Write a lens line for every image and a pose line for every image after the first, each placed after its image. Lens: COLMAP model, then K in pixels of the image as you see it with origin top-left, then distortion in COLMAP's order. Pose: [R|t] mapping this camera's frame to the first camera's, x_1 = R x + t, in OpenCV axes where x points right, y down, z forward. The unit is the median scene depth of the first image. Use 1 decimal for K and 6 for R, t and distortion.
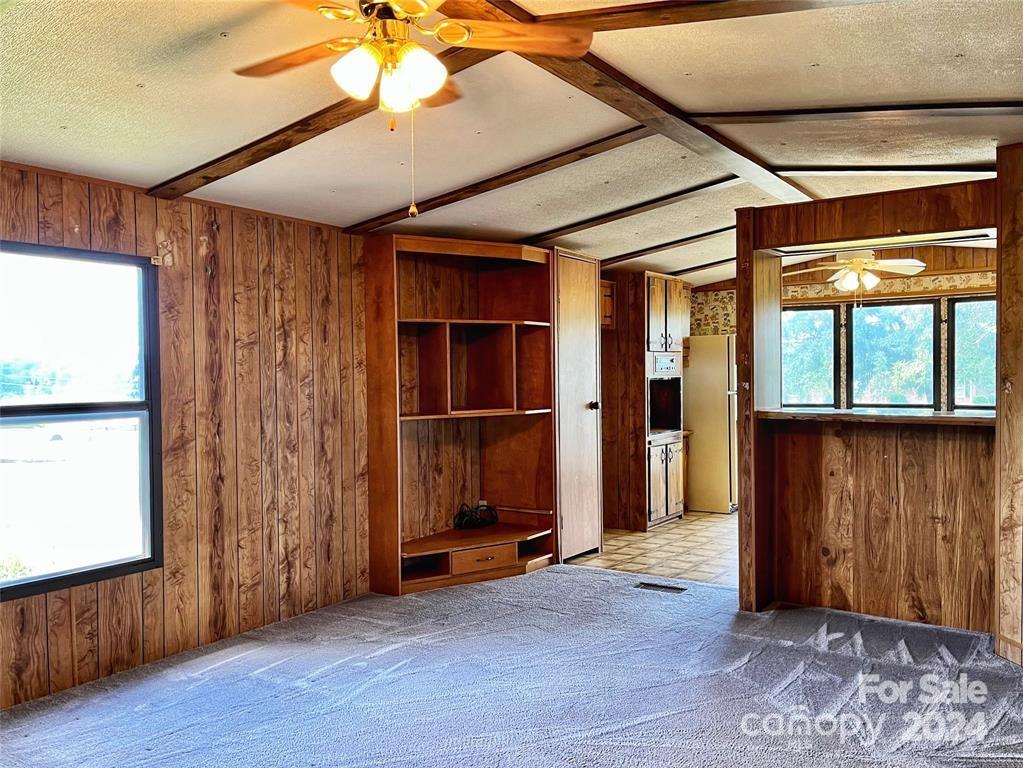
lens RADIAL K [[835.7, 0, 535.9], [0, 835.7, 386.6], [0, 0, 1]] dist [0.078839, -0.118986]
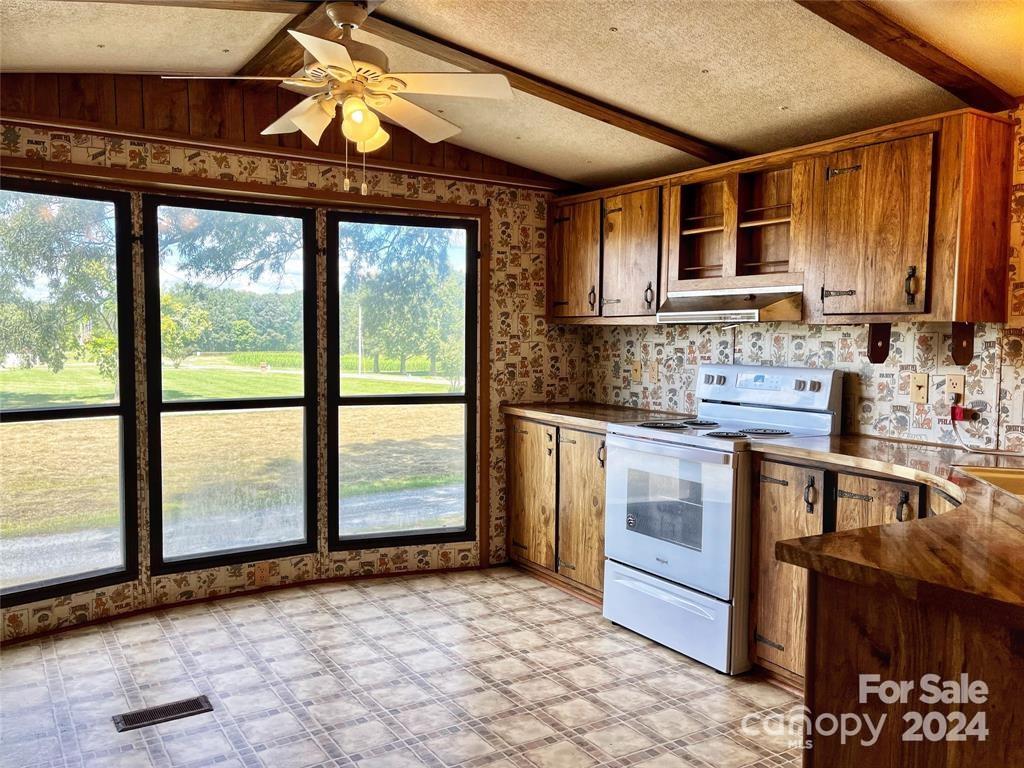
lens RADIAL K [[774.0, 0, 486.8], [0, 774.0, 387.3], [0, 0, 1]] dist [0.070158, -0.101659]
pose [[0.419287, -0.052458, 0.906337, 0.081594], [0.005928, 0.998466, 0.055047, -0.022701], [-0.907835, -0.017708, 0.418955, 1.189723]]
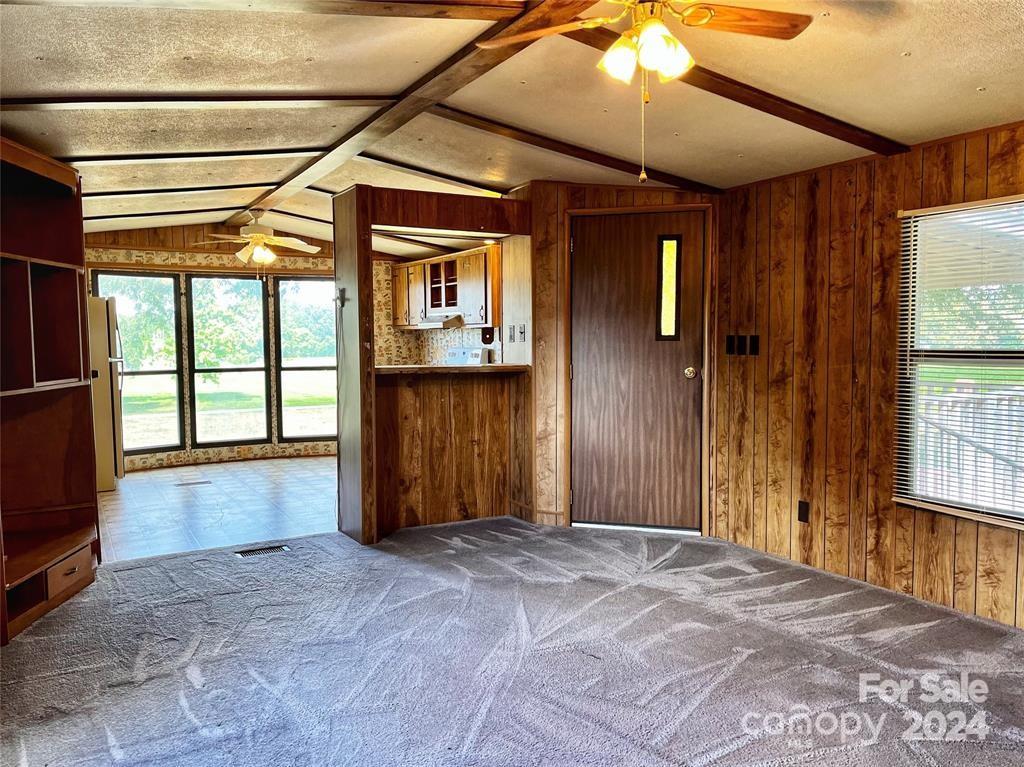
lens RADIAL K [[792.9, 0, 527.5], [0, 792.9, 395.1], [0, 0, 1]] dist [-0.006884, -0.002958]
pose [[0.451684, -0.061190, 0.890077, -0.602043], [0.020243, 0.998091, 0.058343, 0.007196], [-0.891948, -0.008335, 0.452060, 0.331272]]
